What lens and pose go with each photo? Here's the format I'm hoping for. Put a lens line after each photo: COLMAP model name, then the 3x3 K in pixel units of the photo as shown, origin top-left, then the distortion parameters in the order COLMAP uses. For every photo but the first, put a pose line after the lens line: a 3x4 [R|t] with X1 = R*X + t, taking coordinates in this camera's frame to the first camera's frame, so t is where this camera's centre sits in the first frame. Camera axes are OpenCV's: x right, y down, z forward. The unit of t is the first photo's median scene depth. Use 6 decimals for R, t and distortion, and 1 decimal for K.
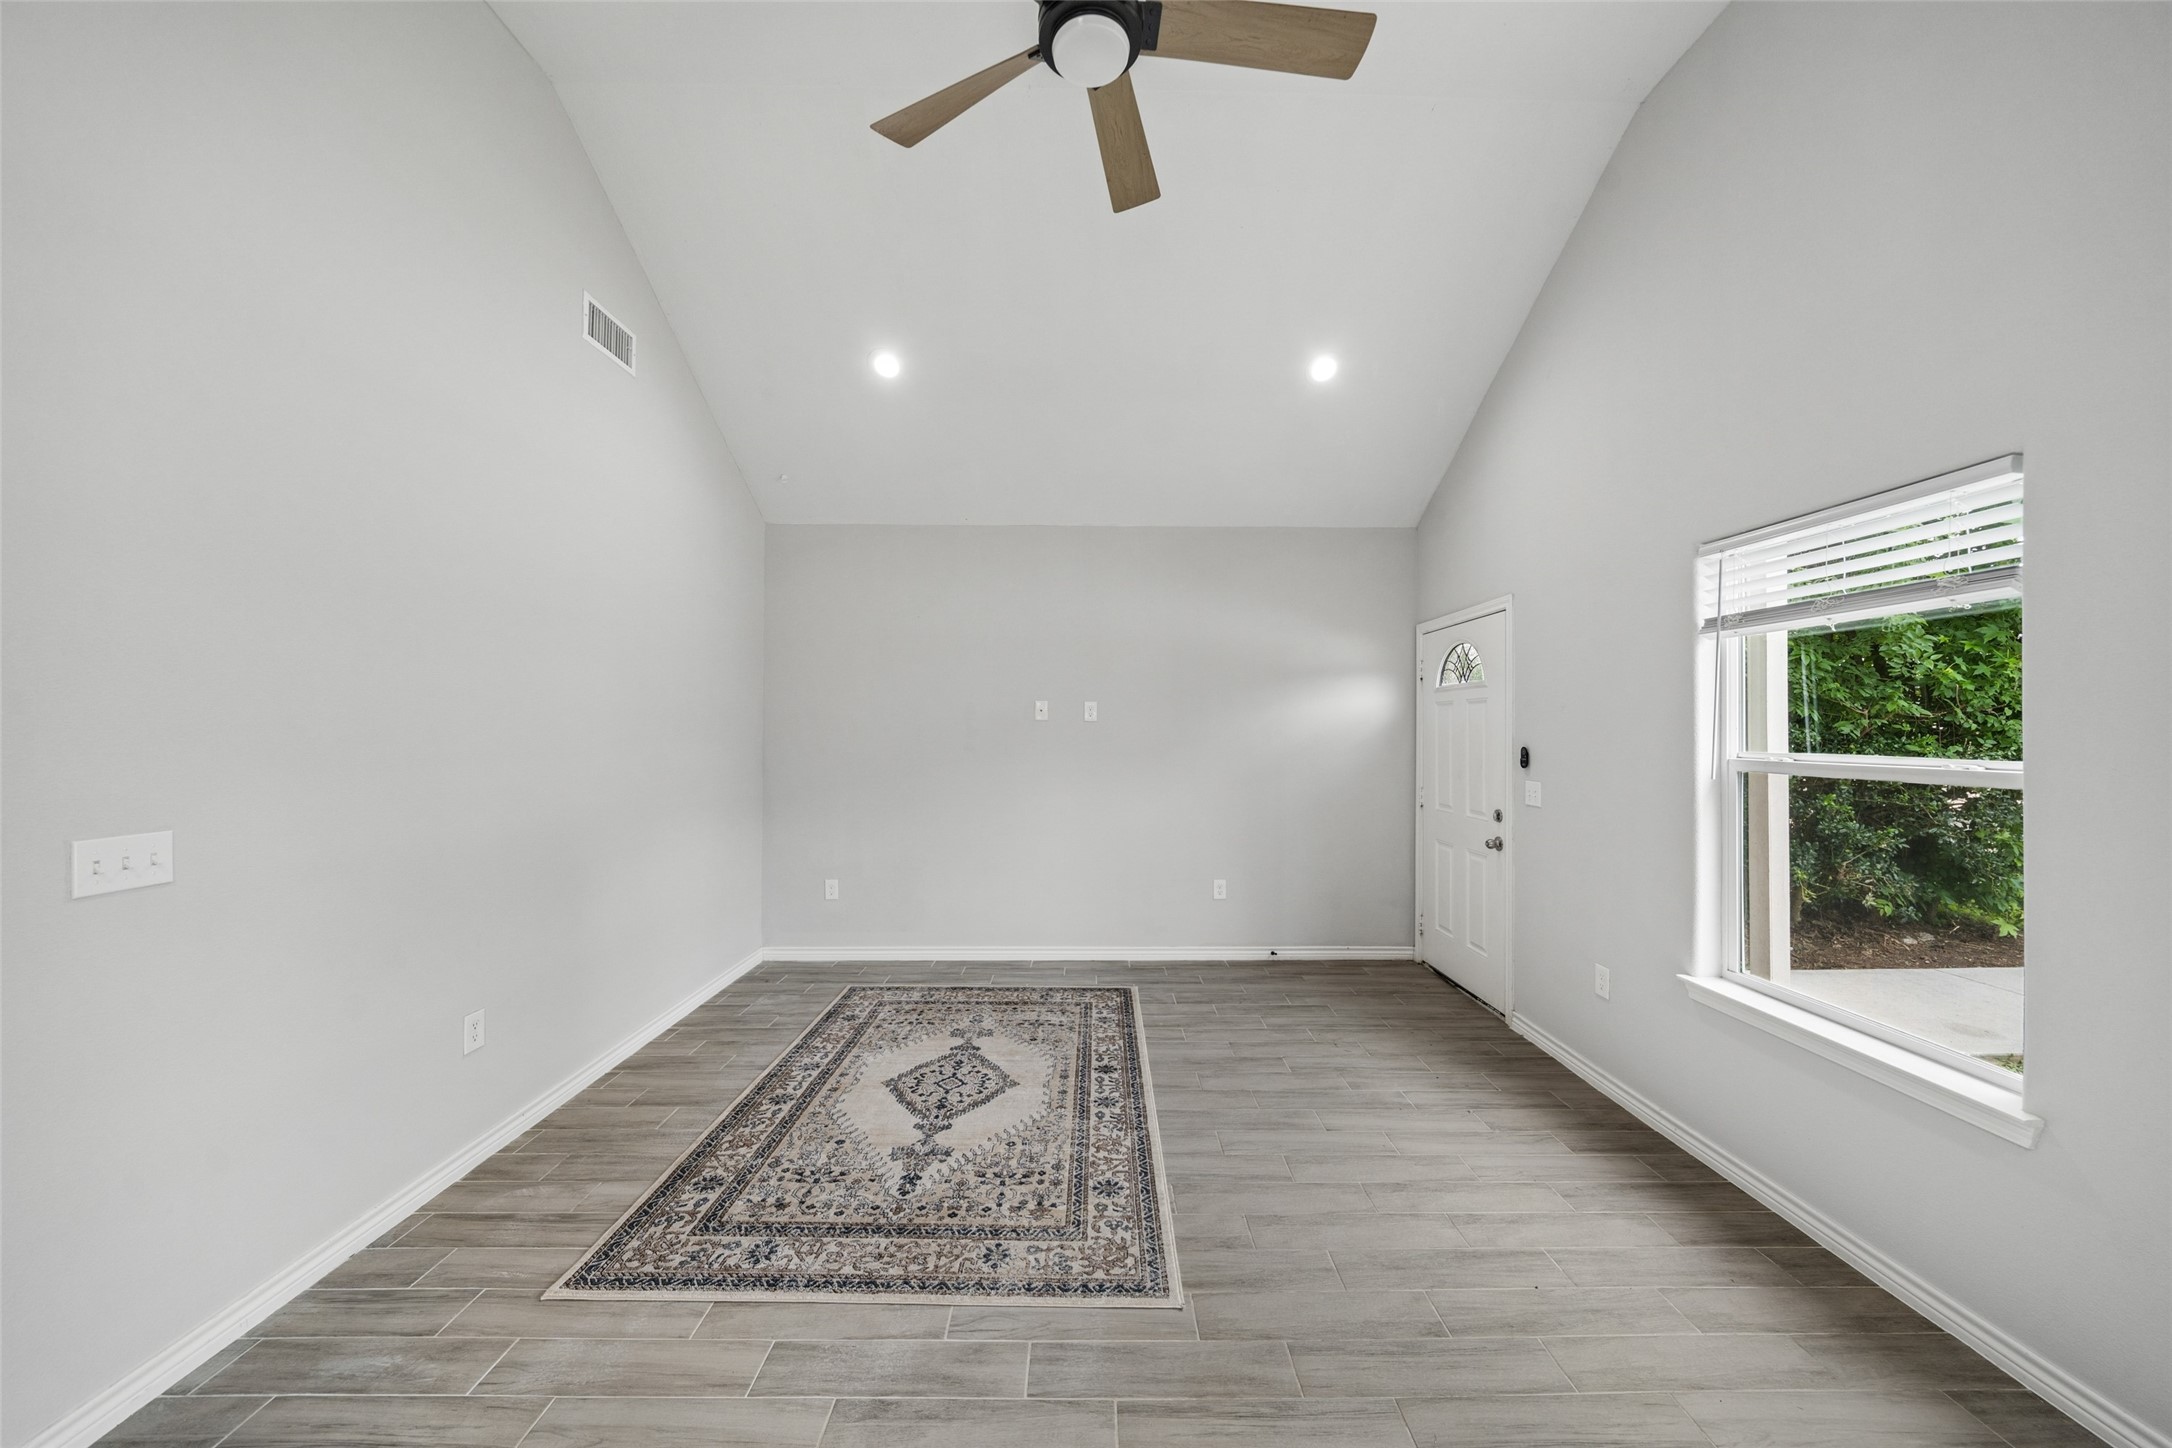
lens RADIAL K [[748.9, 0, 1091.2], [0, 748.9, 725.6], [0, 0, 1]] dist [-0.007405, -0.000055]
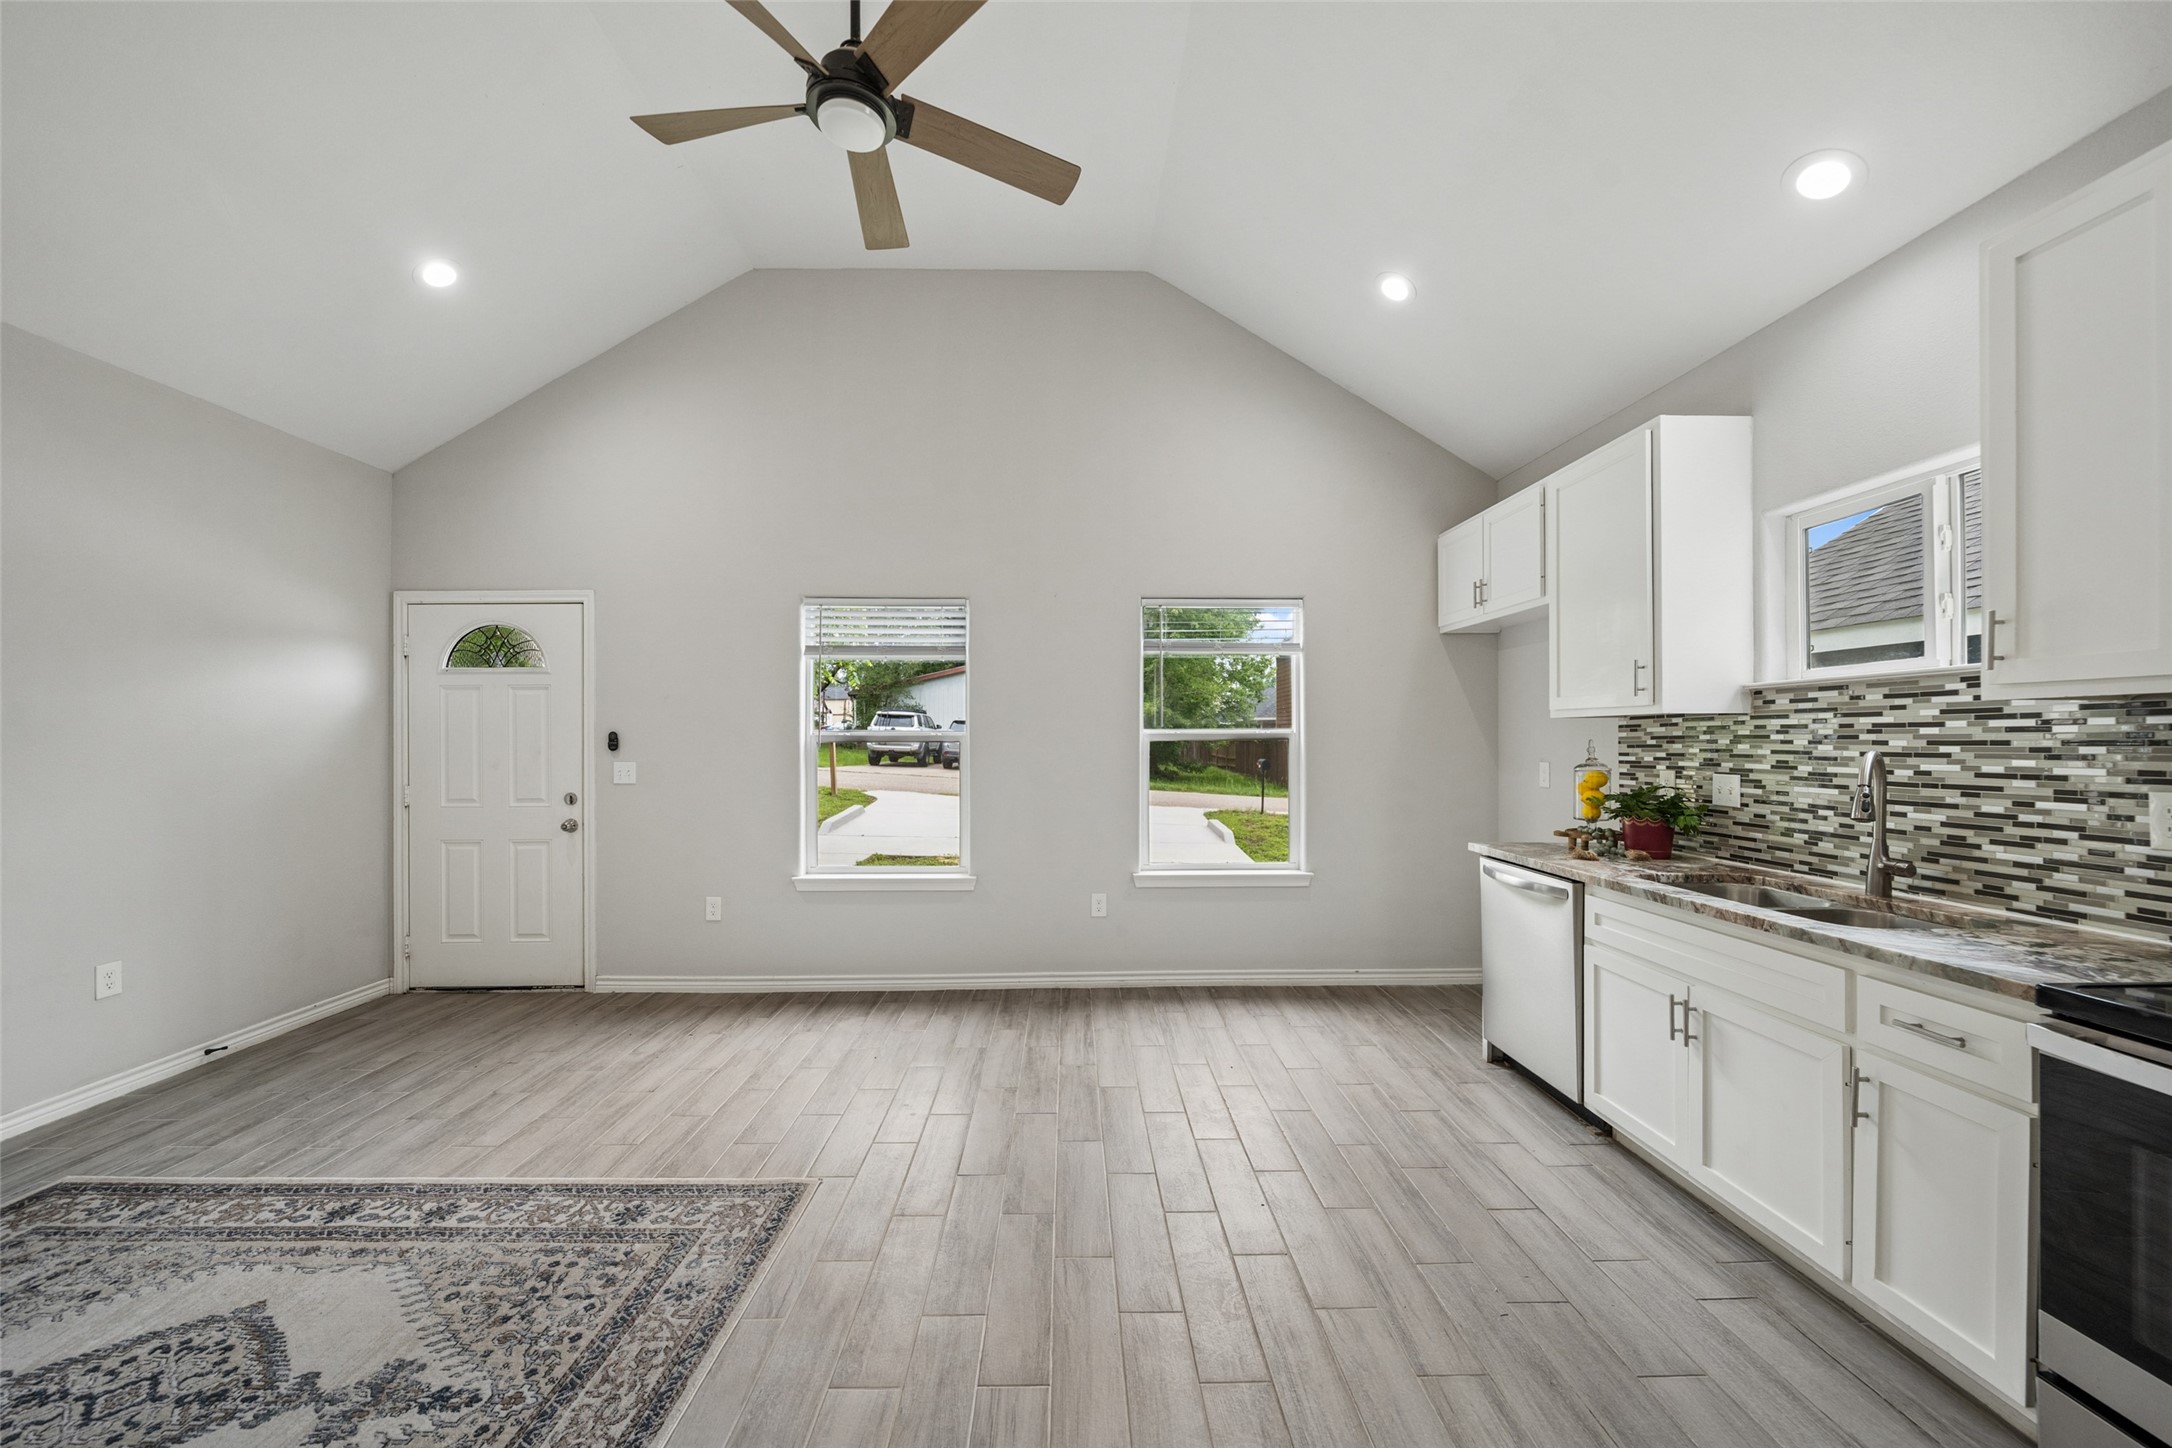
lens RADIAL K [[826.3, 0, 1085.2], [0, 826.3, 733.2], [0, 0, 1]] dist [0.001284, 0.000144]
pose [[-0.028409, 0.003986, 0.999588, -0.761004], [-0.004132, 0.999983, -0.004105, 0.036810], [-0.999588, -0.004247, -0.028392, 0.379278]]
